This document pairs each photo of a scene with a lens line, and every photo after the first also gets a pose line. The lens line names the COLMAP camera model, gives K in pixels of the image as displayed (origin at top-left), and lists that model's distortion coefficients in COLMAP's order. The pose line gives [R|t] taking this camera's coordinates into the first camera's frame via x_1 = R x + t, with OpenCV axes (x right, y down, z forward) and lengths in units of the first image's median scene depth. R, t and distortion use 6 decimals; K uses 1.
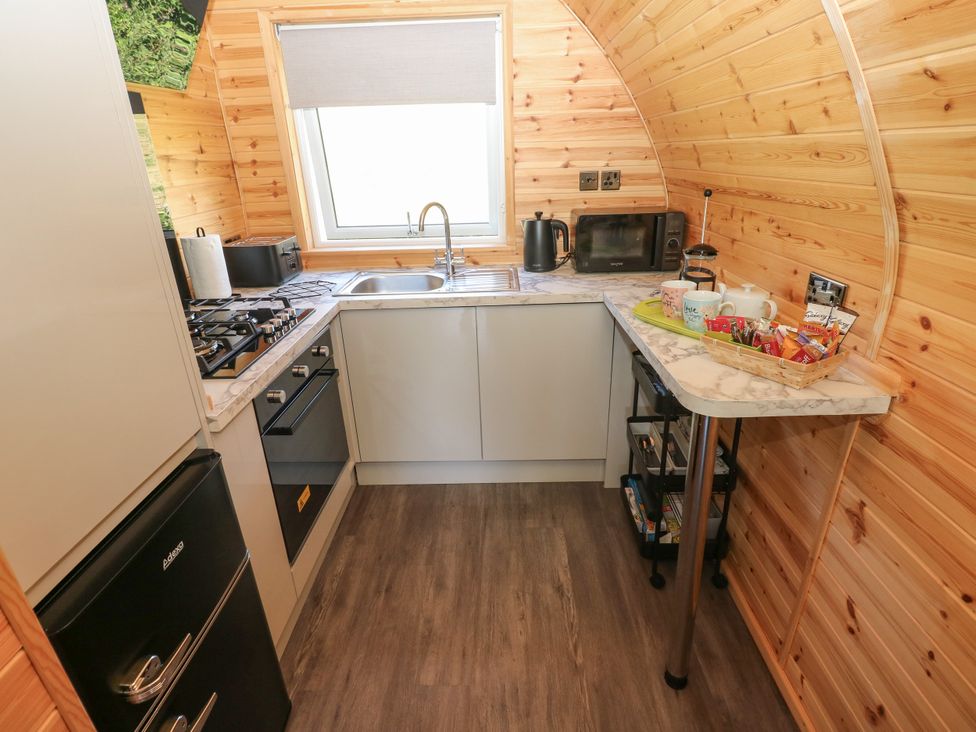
lens RADIAL K [[514.7, 0, 491.8], [0, 514.7, 365.1], [0, 0, 1]] dist [0.003052, -0.012600]
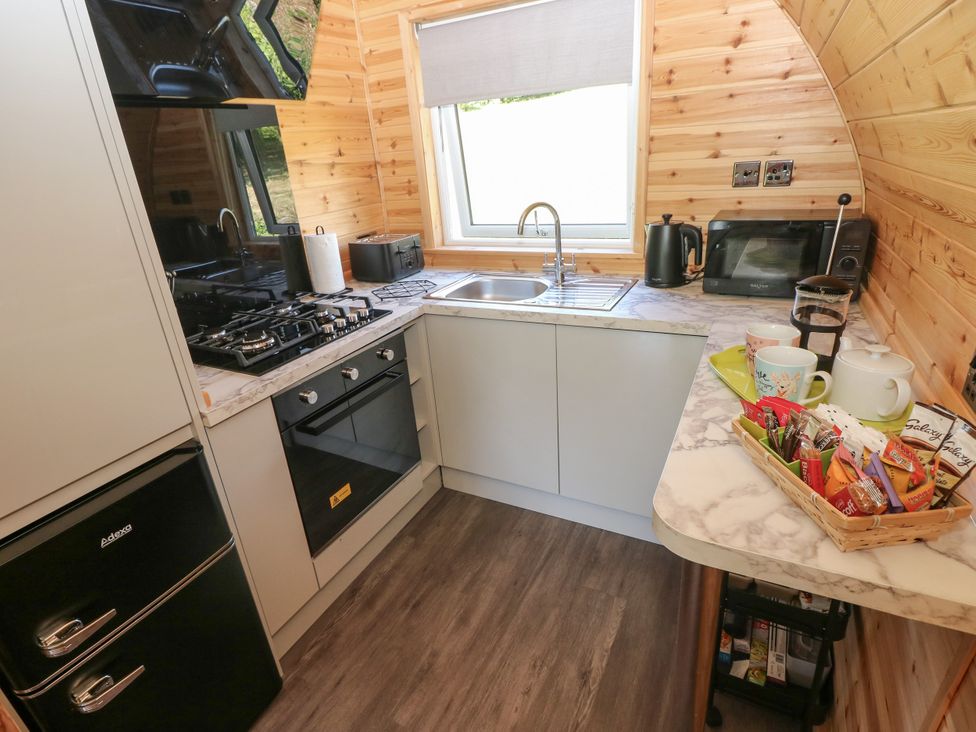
lens RADIAL K [[514.7, 0, 485.4], [0, 514.7, 366.4], [0, 0, 1]] dist [0.003052, -0.012600]
pose [[0.893083, 0.141719, -0.426988, 0.225371], [-0.130514, 0.989888, 0.055566, -0.069831], [0.430545, 0.006103, 0.902549, 0.147351]]
